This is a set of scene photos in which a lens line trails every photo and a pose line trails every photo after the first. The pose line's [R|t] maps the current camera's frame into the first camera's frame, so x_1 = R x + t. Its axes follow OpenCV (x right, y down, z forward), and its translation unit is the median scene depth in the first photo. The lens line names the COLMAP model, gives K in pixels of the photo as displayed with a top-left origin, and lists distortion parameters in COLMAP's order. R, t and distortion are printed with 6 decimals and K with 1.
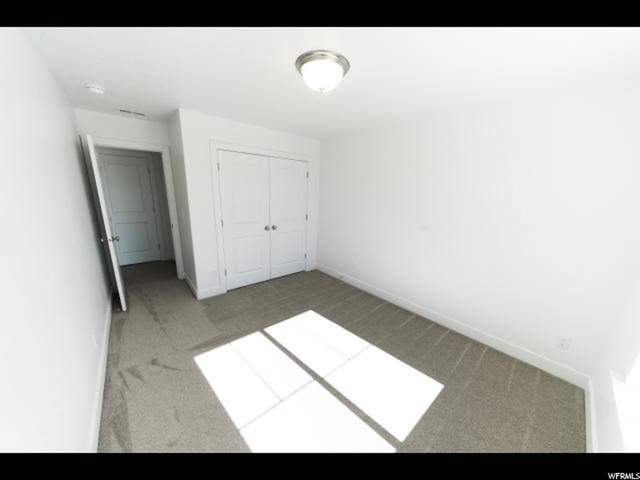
lens RADIAL K [[223.6, 0, 320.0], [0, 223.6, 240.0], [0, 0, 1]] dist [0.001667, 0.000525]
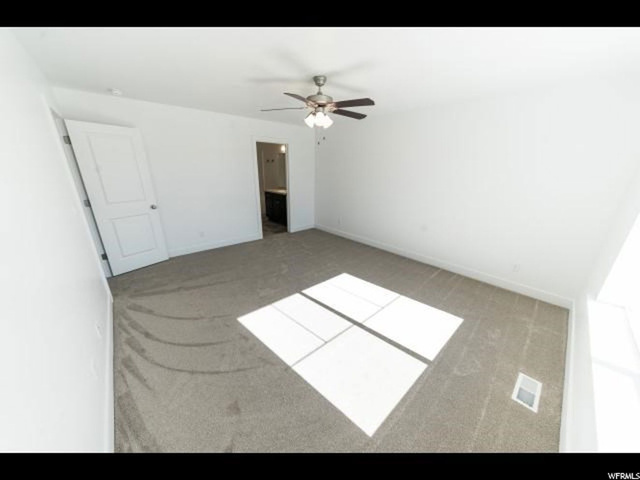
lens RADIAL K [[219.7, 0, 320.0], [0, 219.7, 240.0], [0, 0, 1]] dist [-0.002014, -0.000339]
pose [[0.999758, -0.021728, 0.003416, -0.212875], [0.021322, 0.995524, 0.092071, 0.035468], [-0.005401, -0.091976, 0.995747, -0.179403]]
